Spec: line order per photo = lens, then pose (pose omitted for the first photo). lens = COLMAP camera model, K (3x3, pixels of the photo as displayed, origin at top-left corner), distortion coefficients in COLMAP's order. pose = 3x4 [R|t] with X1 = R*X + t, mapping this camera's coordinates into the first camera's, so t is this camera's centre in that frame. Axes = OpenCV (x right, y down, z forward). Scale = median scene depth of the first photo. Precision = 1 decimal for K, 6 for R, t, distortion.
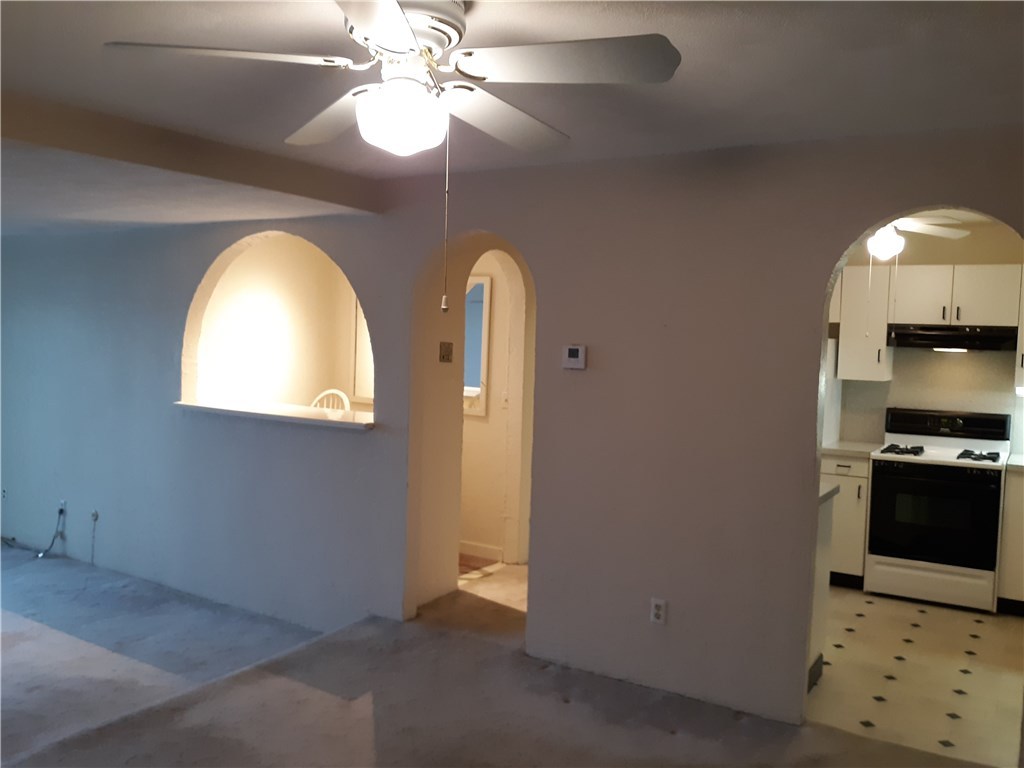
lens RADIAL K [[848.1, 0, 512.0], [0, 848.1, 384.0], [0, 0, 1]] dist [-0.000497, 0.005899]
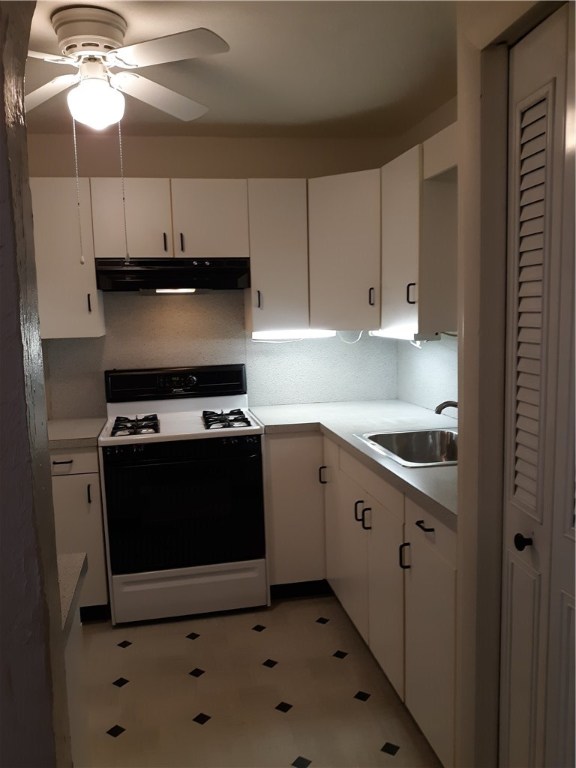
lens RADIAL K [[567.0, 0, 288.0], [0, 567.0, 384.0], [0, 0, 1]] dist [0.001729, -0.002521]
pose [[0.686031, -0.136537, 0.714646, 0.198706], [0.084914, 0.990547, 0.107736, -0.001808], [-0.722601, -0.013227, 0.691139, 0.558844]]
